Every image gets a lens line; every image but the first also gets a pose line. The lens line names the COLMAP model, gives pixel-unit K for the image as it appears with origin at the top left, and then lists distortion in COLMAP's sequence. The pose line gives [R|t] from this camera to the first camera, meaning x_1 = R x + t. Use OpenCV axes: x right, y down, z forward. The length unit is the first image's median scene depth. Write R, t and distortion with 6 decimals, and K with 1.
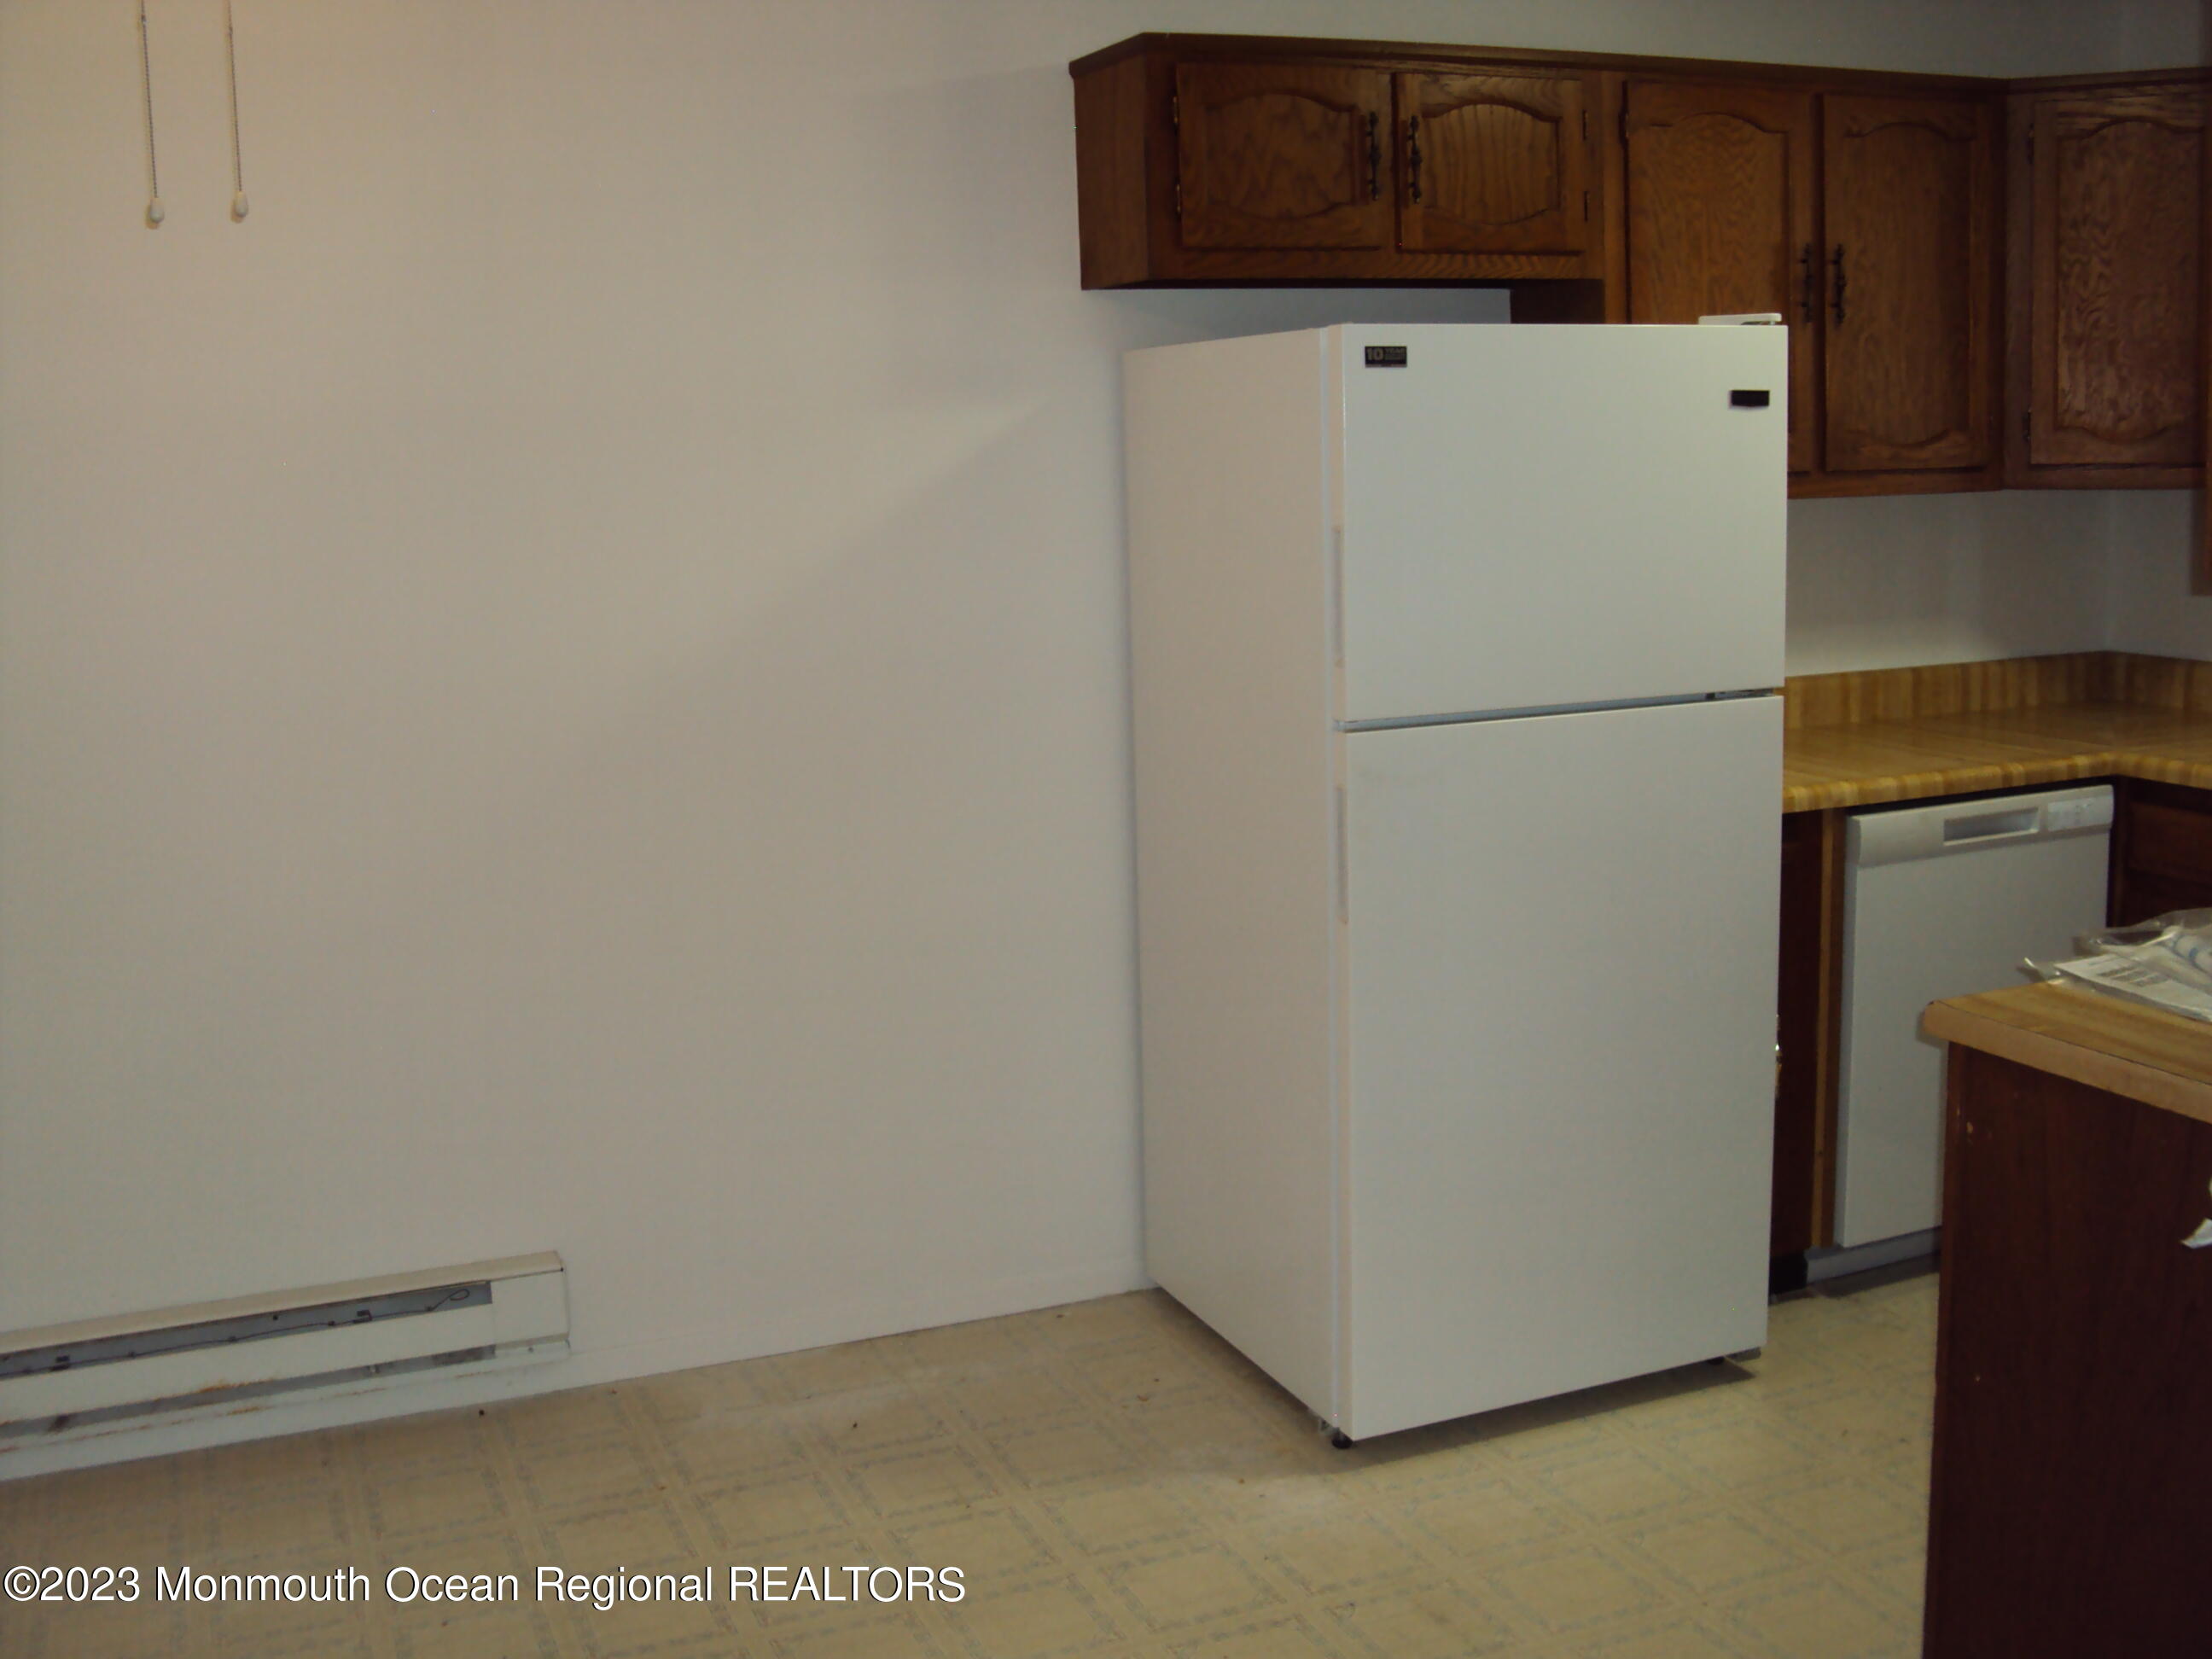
lens RADIAL K [[2288.8, 0, 1097.6], [0, 2288.8, 765.7], [0, 0, 1]] dist [-0.193566, 0.203908]
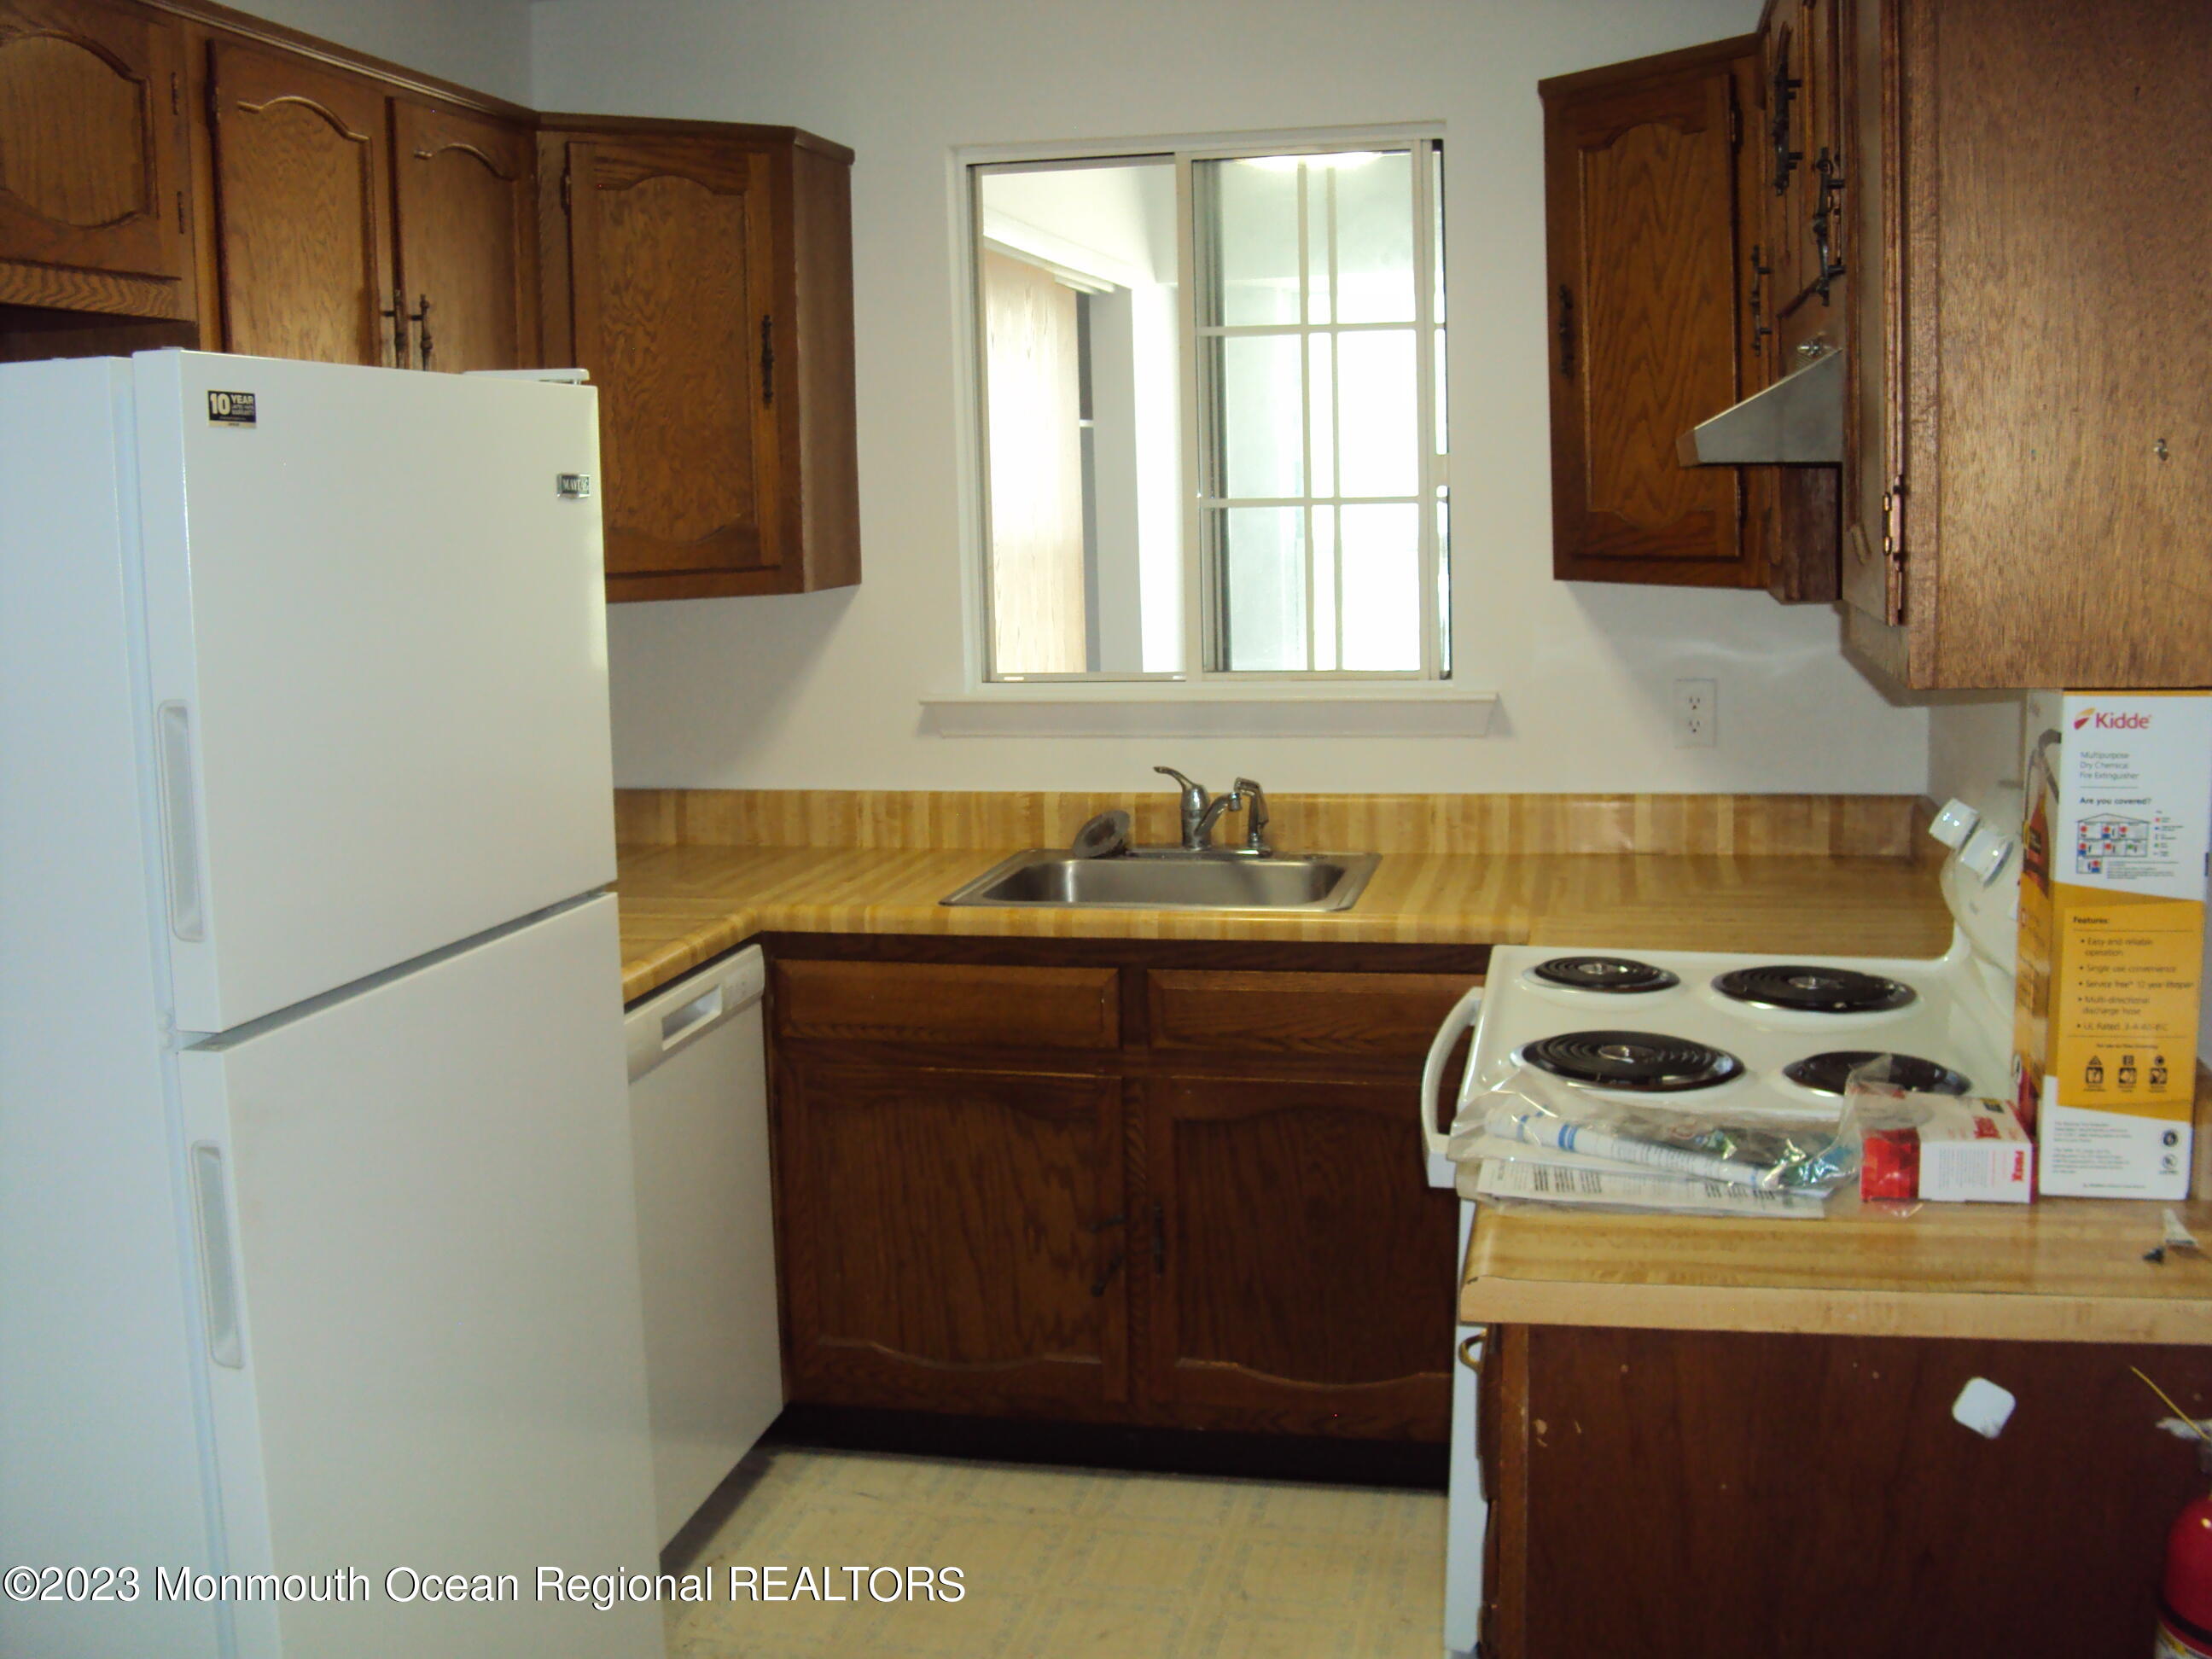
lens RADIAL K [[2288.8, 0, 1097.6], [0, 2288.8, 765.7], [0, 0, 1]] dist [-0.193566, 0.203908]
pose [[0.578522, -0.079905, 0.811744, -0.174521], [0.126268, 0.991967, 0.007655, -0.050308], [-0.805834, 0.098068, 0.583964, 0.384155]]
